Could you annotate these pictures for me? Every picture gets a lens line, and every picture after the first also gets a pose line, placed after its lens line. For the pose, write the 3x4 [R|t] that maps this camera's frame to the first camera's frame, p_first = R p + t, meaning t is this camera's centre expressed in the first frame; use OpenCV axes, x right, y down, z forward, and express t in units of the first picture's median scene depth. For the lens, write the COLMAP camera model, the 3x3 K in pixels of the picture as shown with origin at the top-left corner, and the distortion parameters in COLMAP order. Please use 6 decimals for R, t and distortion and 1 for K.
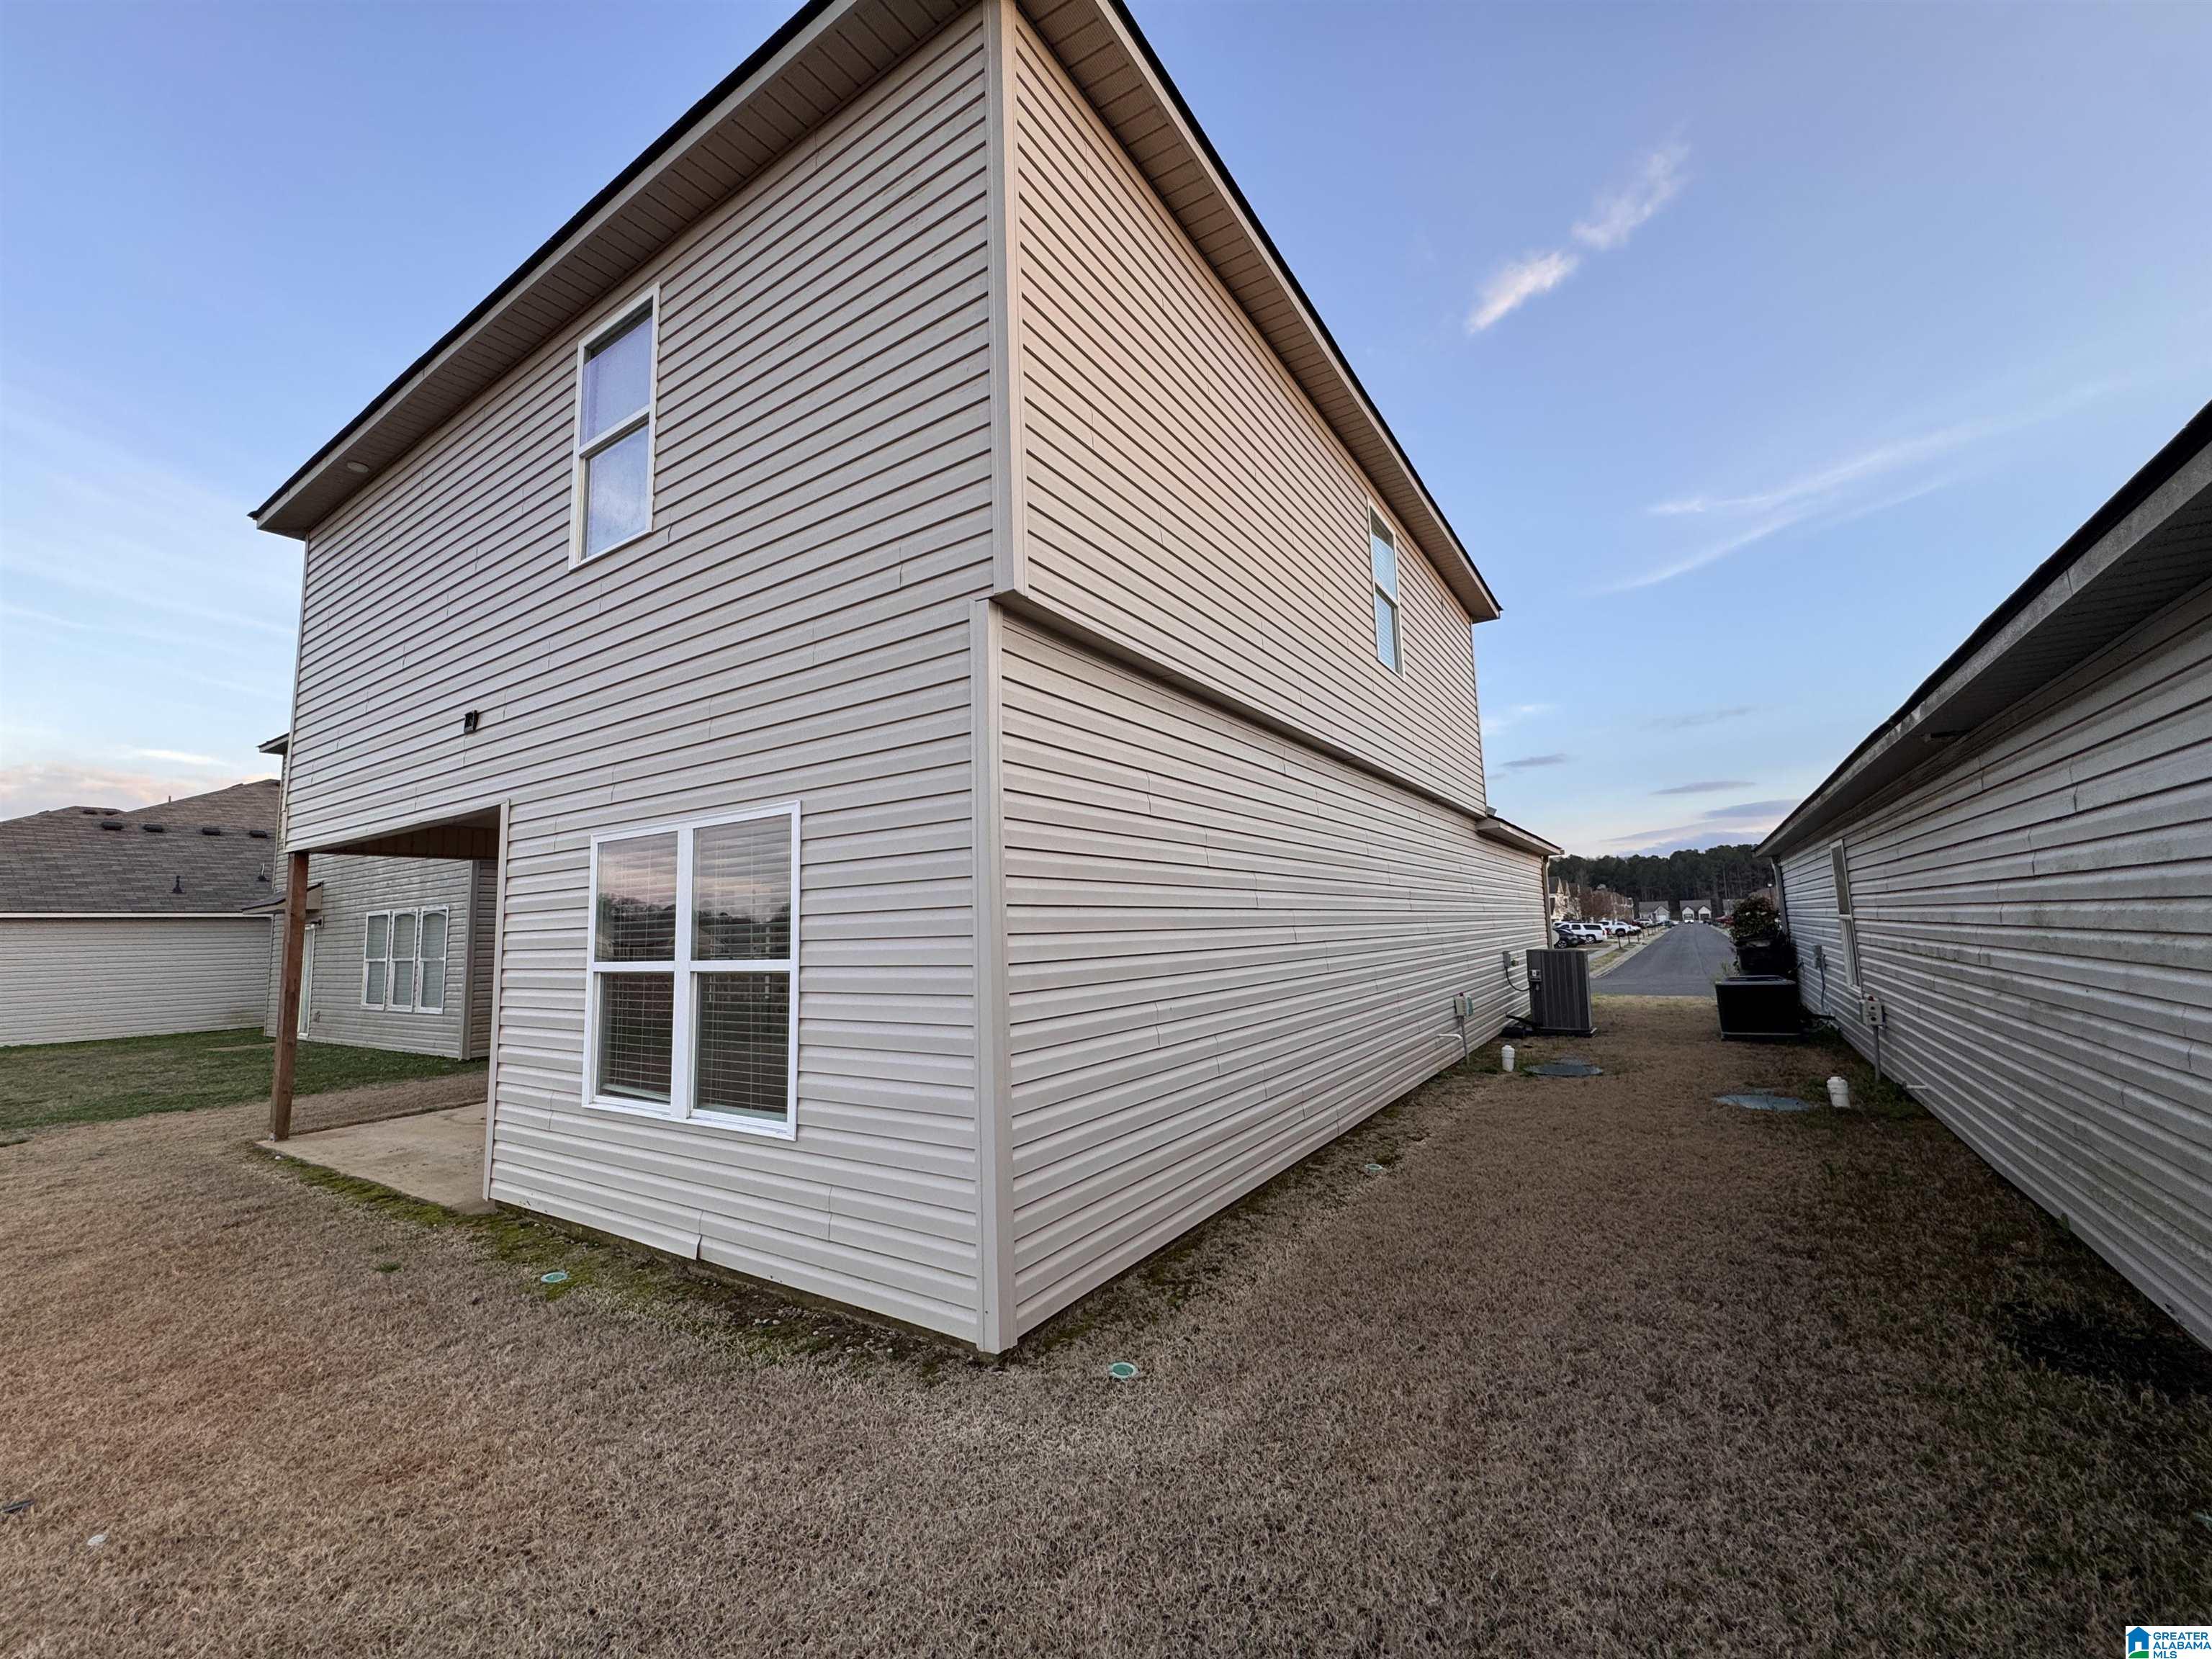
lens RADIAL K [[891.6, 0, 1102.0], [0, 891.6, 828.6], [0, 0, 1]] dist [-0.001446, -0.000248]
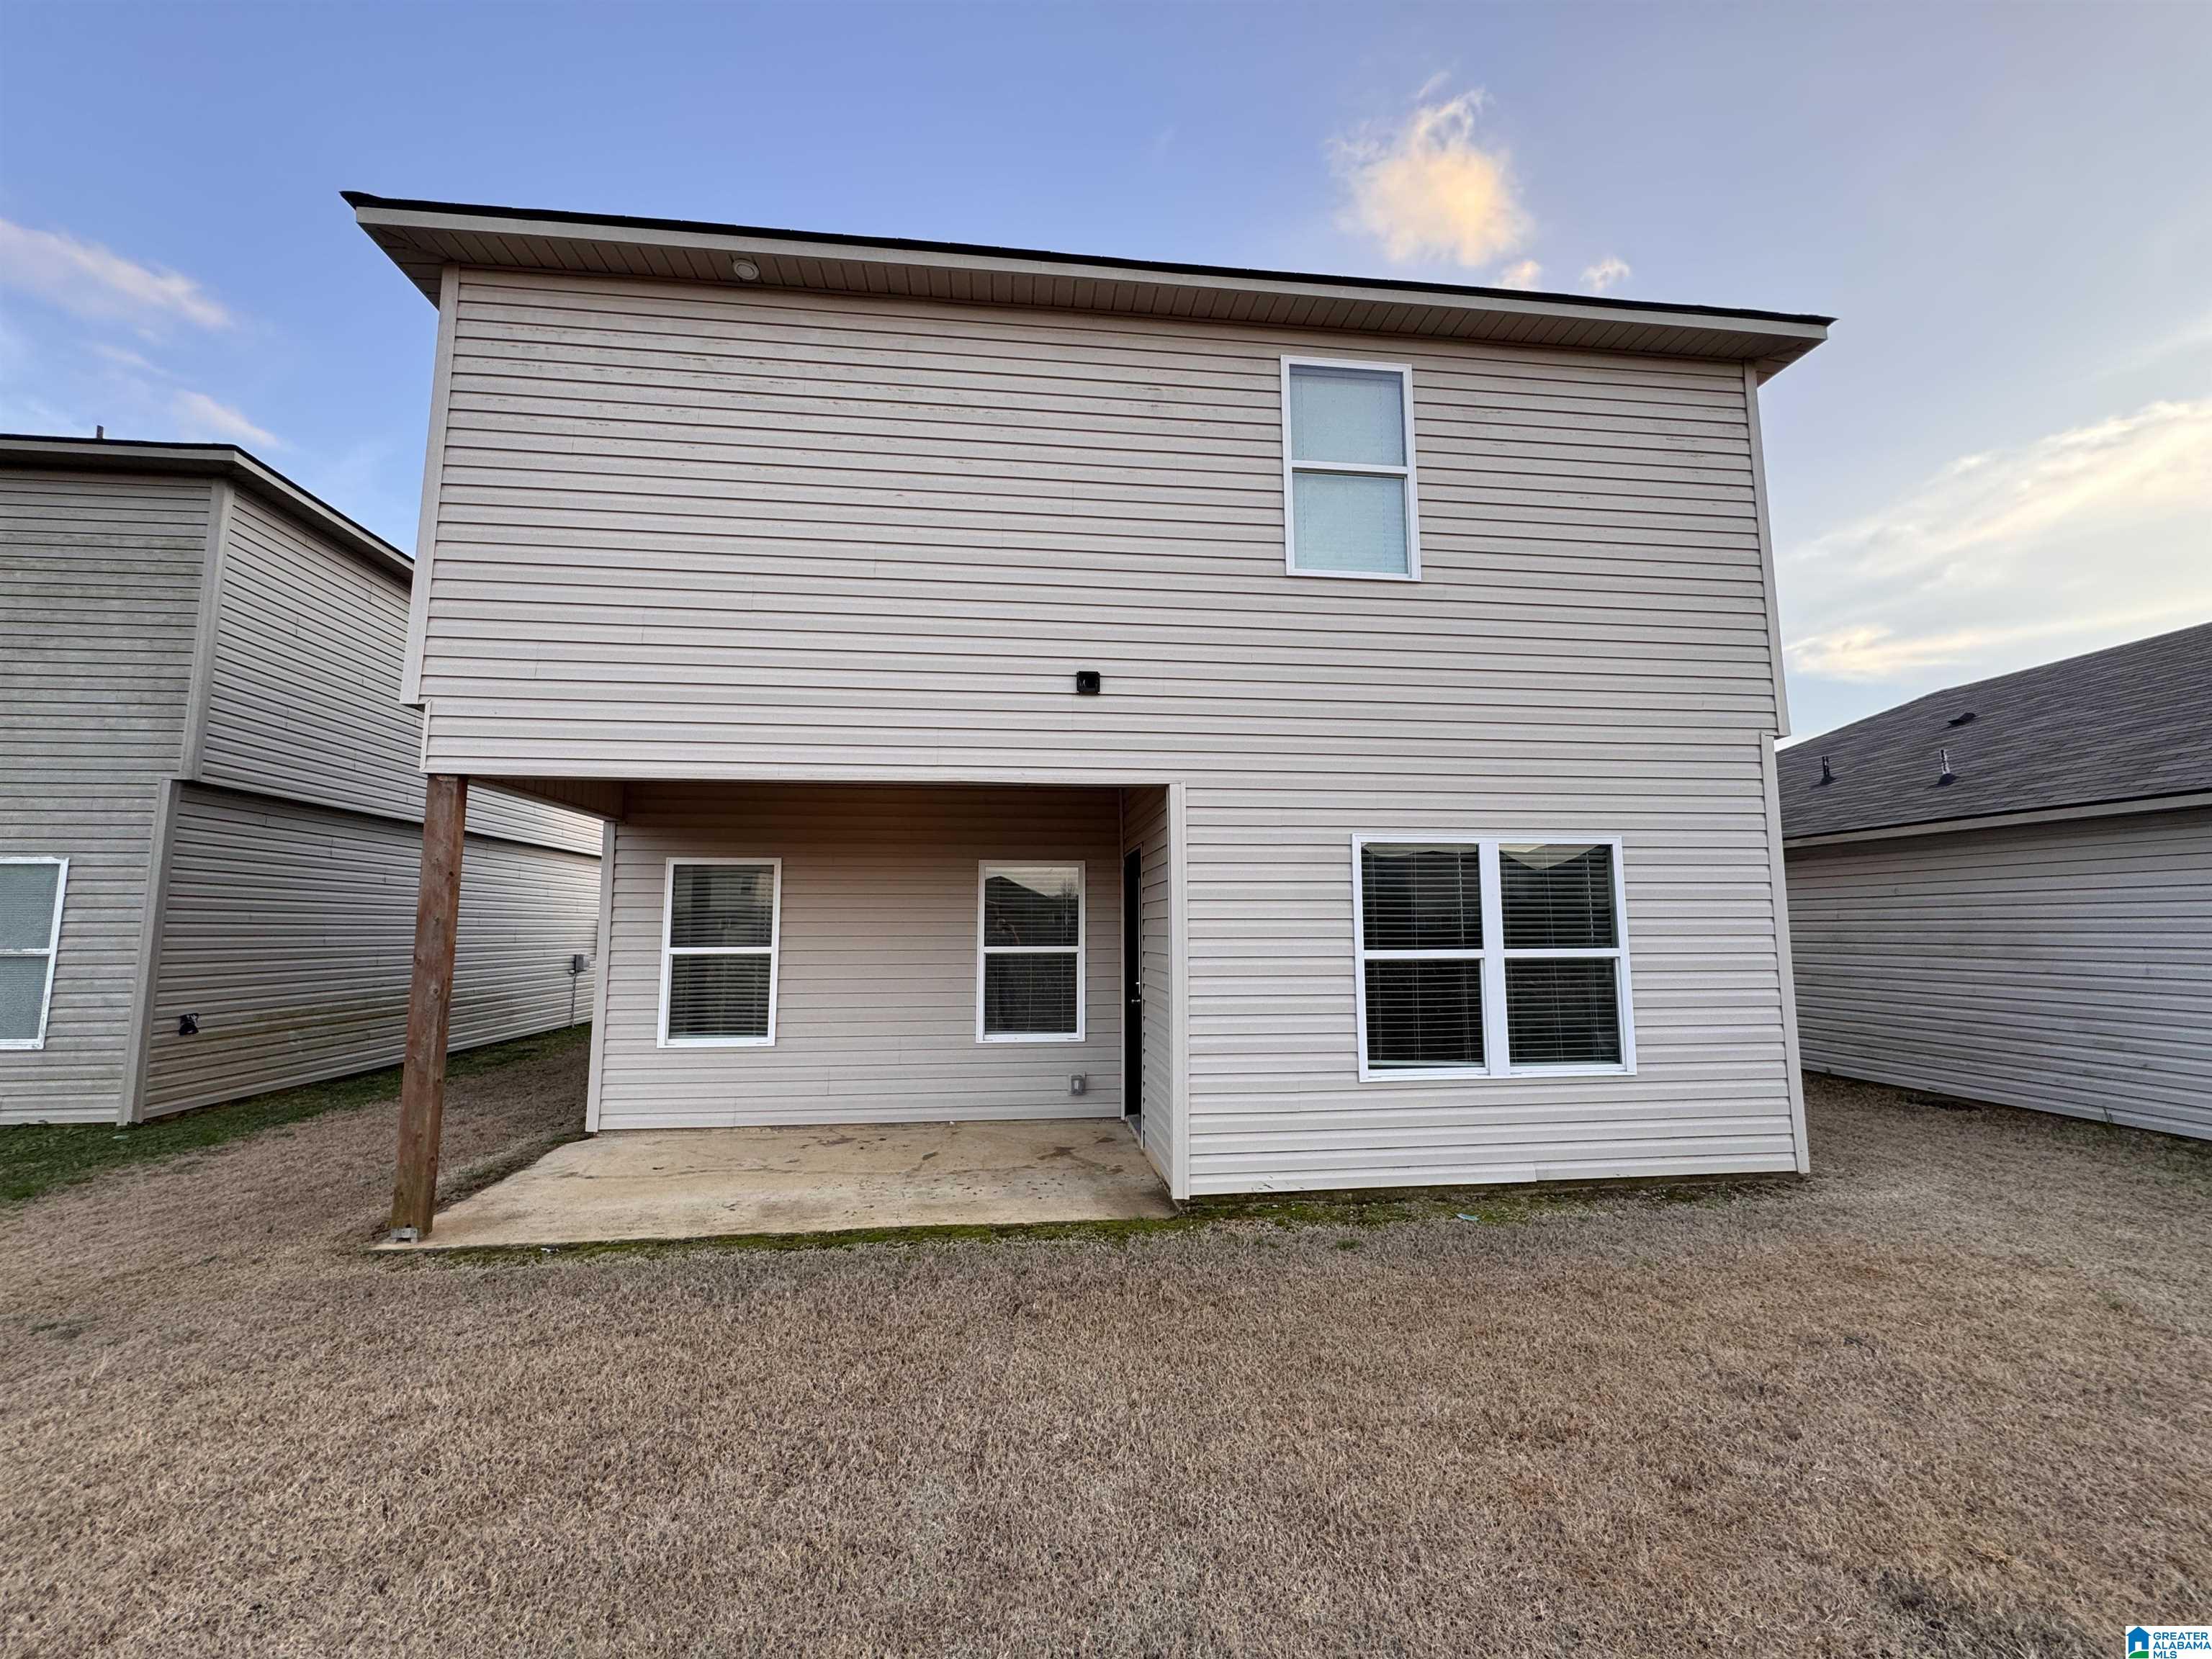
lens RADIAL K [[891.6, 0, 1103.9], [0, 891.6, 832.0], [0, 0, 1]] dist [-0.001446, -0.000248]
pose [[0.768137, 0.098989, 0.632587, -1.668127], [-0.091948, 0.994790, -0.044018, 0.089742], [-0.633649, -0.024353, 0.773237, 0.385755]]
